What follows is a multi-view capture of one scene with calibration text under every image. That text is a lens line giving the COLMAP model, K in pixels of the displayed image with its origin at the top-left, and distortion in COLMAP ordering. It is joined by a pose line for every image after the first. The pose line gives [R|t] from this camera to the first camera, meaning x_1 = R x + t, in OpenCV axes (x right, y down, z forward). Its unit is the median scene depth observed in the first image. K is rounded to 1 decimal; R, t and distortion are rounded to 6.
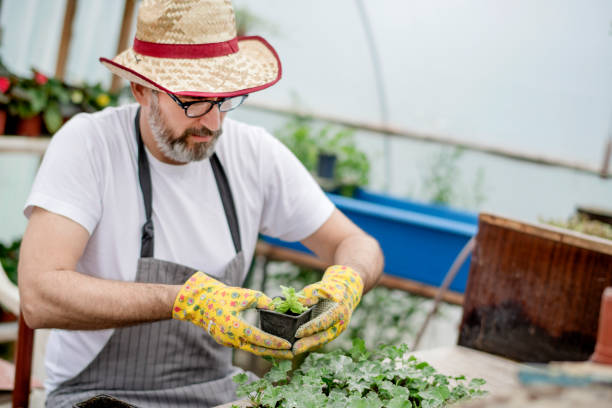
lens RADIAL K [[1028.0, 0, 306.0], [0, 1028.0, 204.0], [0, 0, 1]] dist [-0.116382, -0.280895]
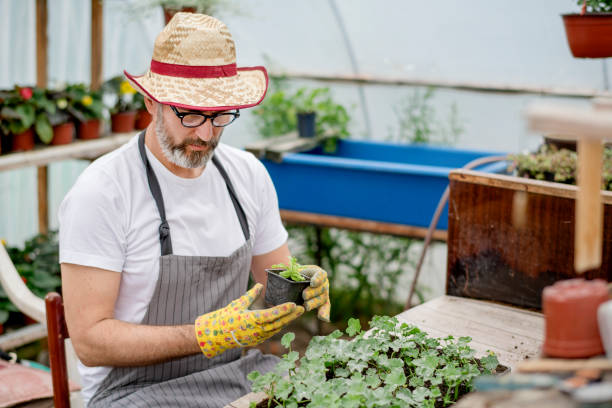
lens RADIAL K [[1028.0, 0, 306.0], [0, 1028.0, 204.0], [0, 0, 1]] dist [-0.116382, -0.280895]
pose [[0.987928, -0.154724, -0.007606, 0.022978], [0.154784, 0.983943, 0.088875, -0.081004], [-0.006267, -0.088980, 0.996014, -0.085005]]
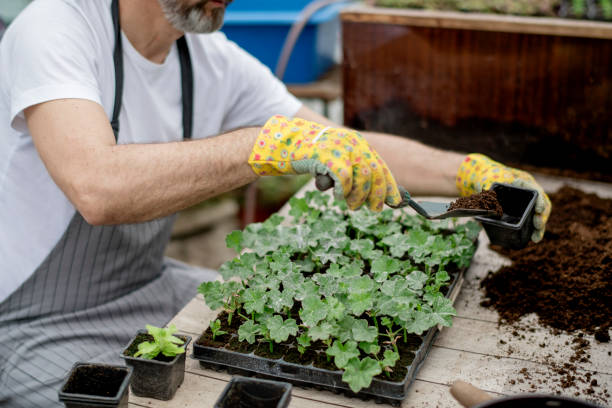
lens RADIAL K [[1028.0, 0, 306.0], [0, 1028.0, 204.0], [0, 0, 1]] dist [-0.116382, -0.280895]
pose [[0.930478, -0.275298, 0.241706, -0.130721], [0.208523, 0.940460, 0.268428, -0.084603], [-0.301213, -0.199366, 0.932483, 0.125752]]
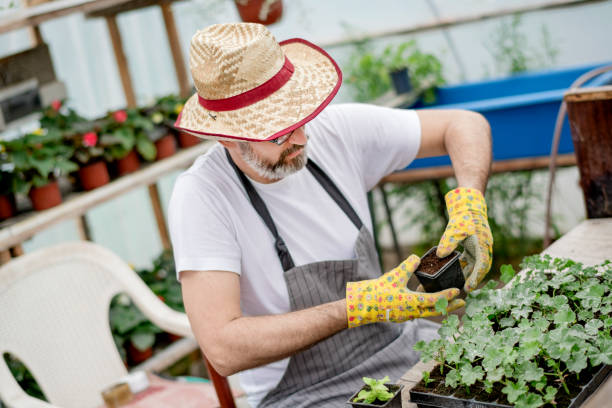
lens RADIAL K [[1028.0, 0, 306.0], [0, 1028.0, 204.0], [0, 0, 1]] dist [-0.116382, -0.280895]
pose [[0.921621, -0.371358, -0.112727, 0.002862], [0.381816, 0.919648, 0.092002, -0.087659], [0.069504, -0.127832, 0.989358, -0.060600]]
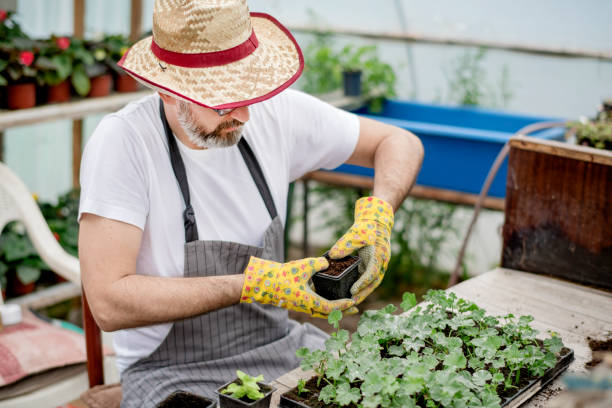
lens RADIAL K [[1028.0, 0, 306.0], [0, 1028.0, 204.0], [0, 0, 1]] dist [-0.116382, -0.280895]
pose [[0.991314, -0.125073, -0.040656, 0.001039], [0.129263, 0.983577, 0.125967, -0.084922], [0.024234, -0.130129, 0.991201, -0.026588]]
